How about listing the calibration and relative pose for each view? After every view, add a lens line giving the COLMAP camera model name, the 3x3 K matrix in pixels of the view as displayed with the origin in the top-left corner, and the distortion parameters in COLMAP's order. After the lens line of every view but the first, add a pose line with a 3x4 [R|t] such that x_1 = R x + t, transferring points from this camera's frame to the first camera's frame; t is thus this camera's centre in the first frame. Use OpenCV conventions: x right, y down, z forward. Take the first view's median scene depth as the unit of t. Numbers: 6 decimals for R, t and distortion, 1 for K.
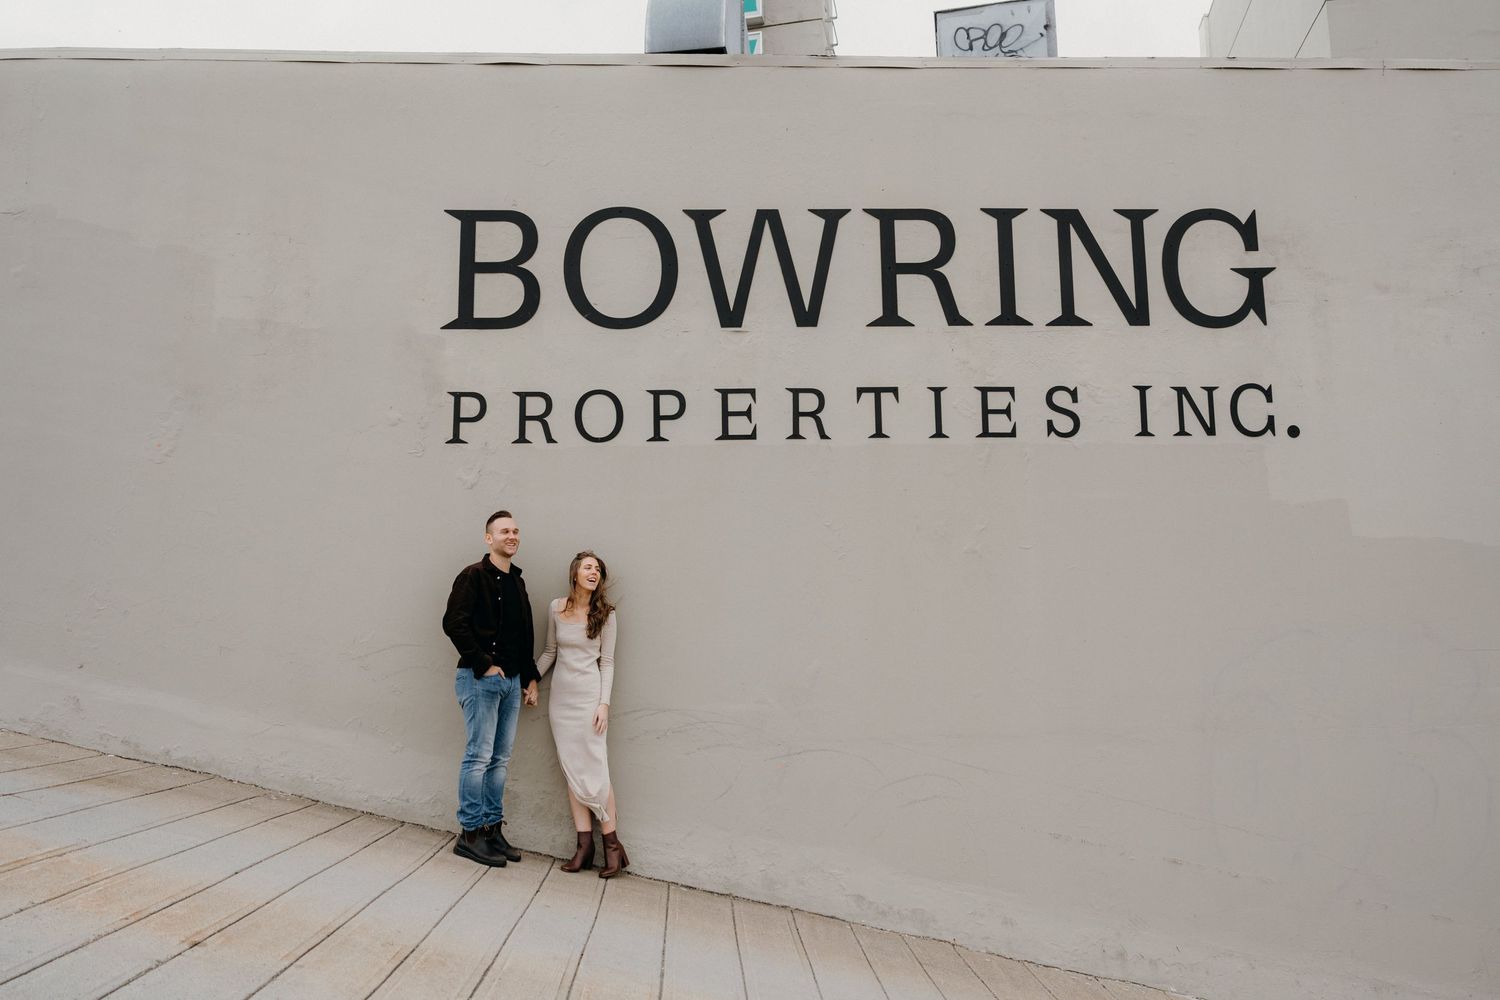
lens RADIAL K [[1013.4, 0, 754.7], [0, 1013.4, 498.2], [0, 0, 1]] dist [-0.006892, 0.005151]
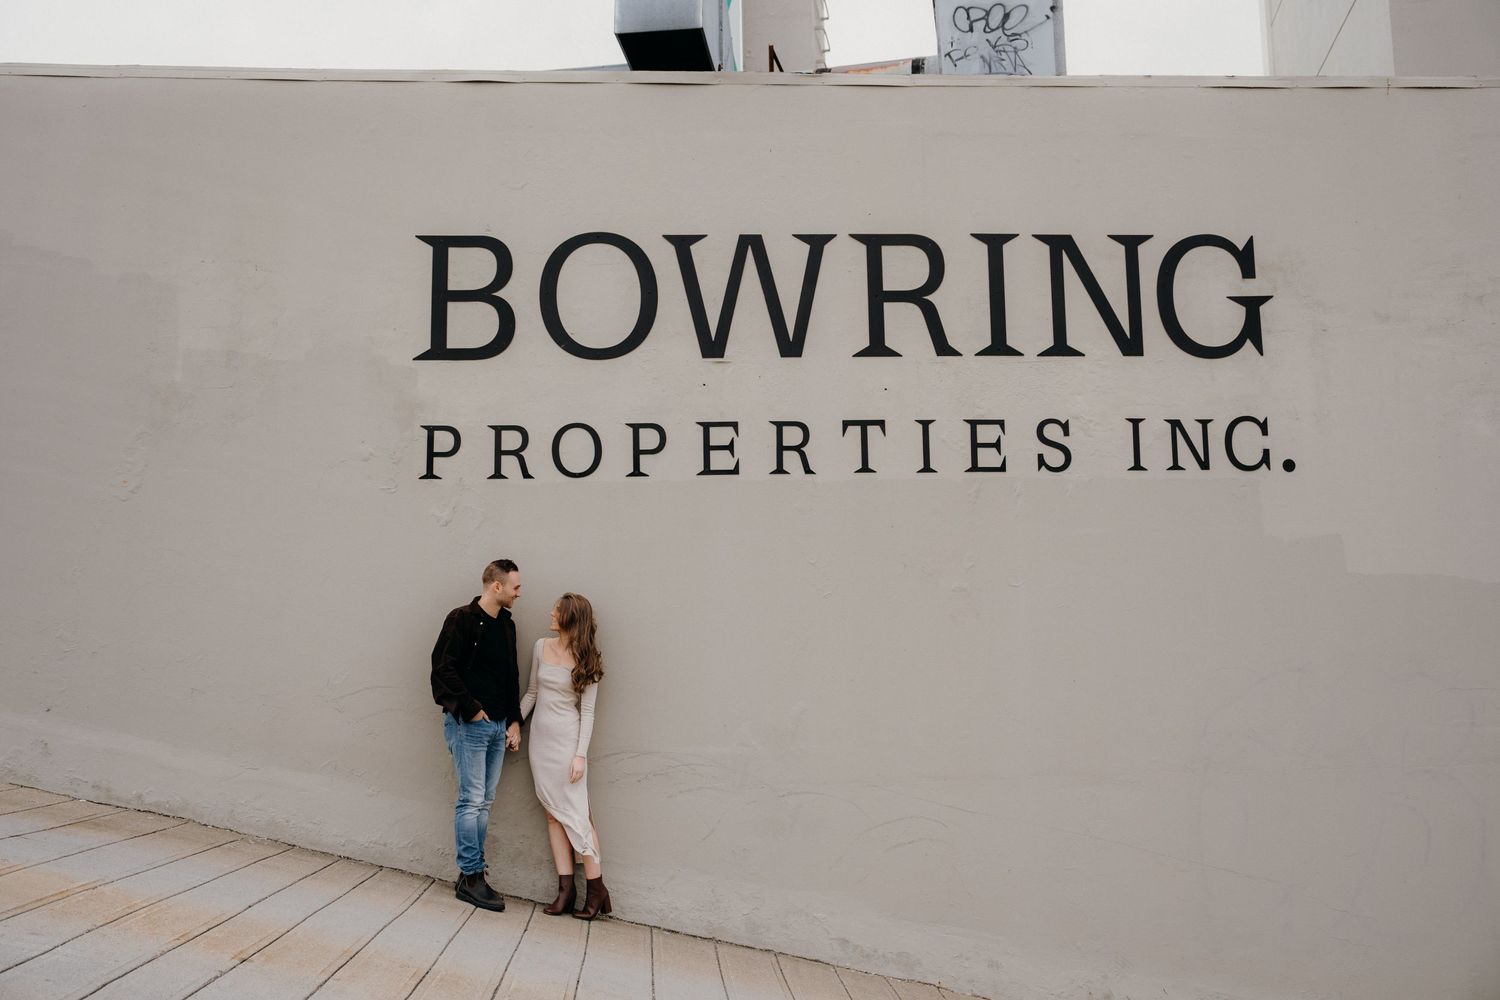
lens RADIAL K [[1294.1, 0, 745.5], [0, 1294.1, 494.2], [0, 0, 1]] dist [-0.040362, 0.090865]
pose [[0.999912, -0.000370, 0.013298, -0.008707], [0.000284, 0.999979, 0.006532, -0.047125], [-0.013300, -0.006528, 0.999890, -0.240055]]
